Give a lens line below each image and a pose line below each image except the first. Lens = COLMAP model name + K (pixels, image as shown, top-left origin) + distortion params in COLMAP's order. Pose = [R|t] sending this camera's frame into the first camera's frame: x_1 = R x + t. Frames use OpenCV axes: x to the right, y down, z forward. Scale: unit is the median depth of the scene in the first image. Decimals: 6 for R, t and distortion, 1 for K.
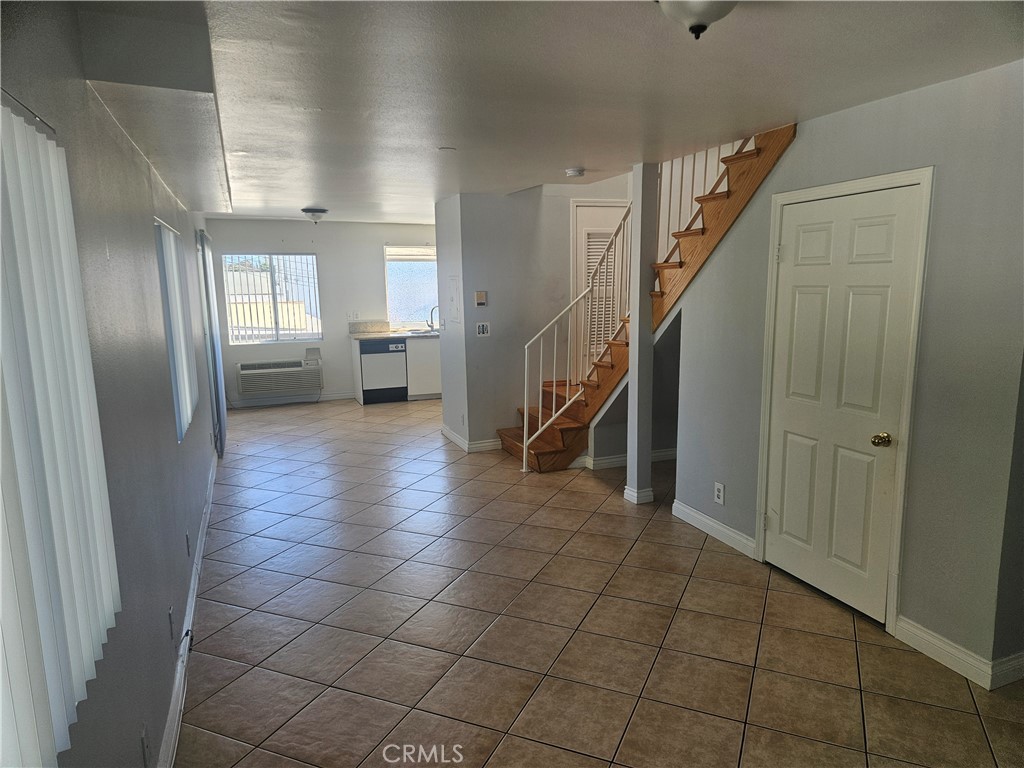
lens RADIAL K [[659.3, 0, 512.0], [0, 659.3, 384.0], [0, 0, 1]] dist [0.061546, 0.001223]
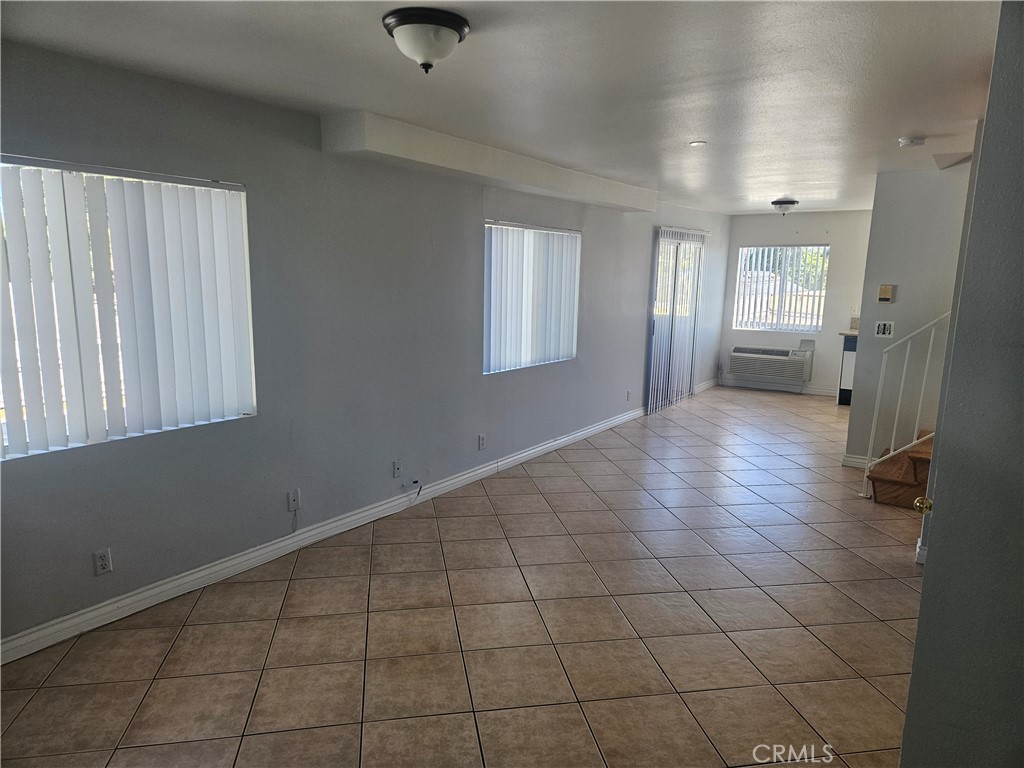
lens RADIAL K [[660.5, 0, 509.9], [0, 660.5, 359.7], [0, 0, 1]] dist [-0.000912, -0.002383]
pose [[0.558147, 0.136377, -0.818458, 0.271684], [-0.158771, 0.985727, 0.055975, -0.009894], [0.814410, 0.098705, 0.571834, 0.080344]]
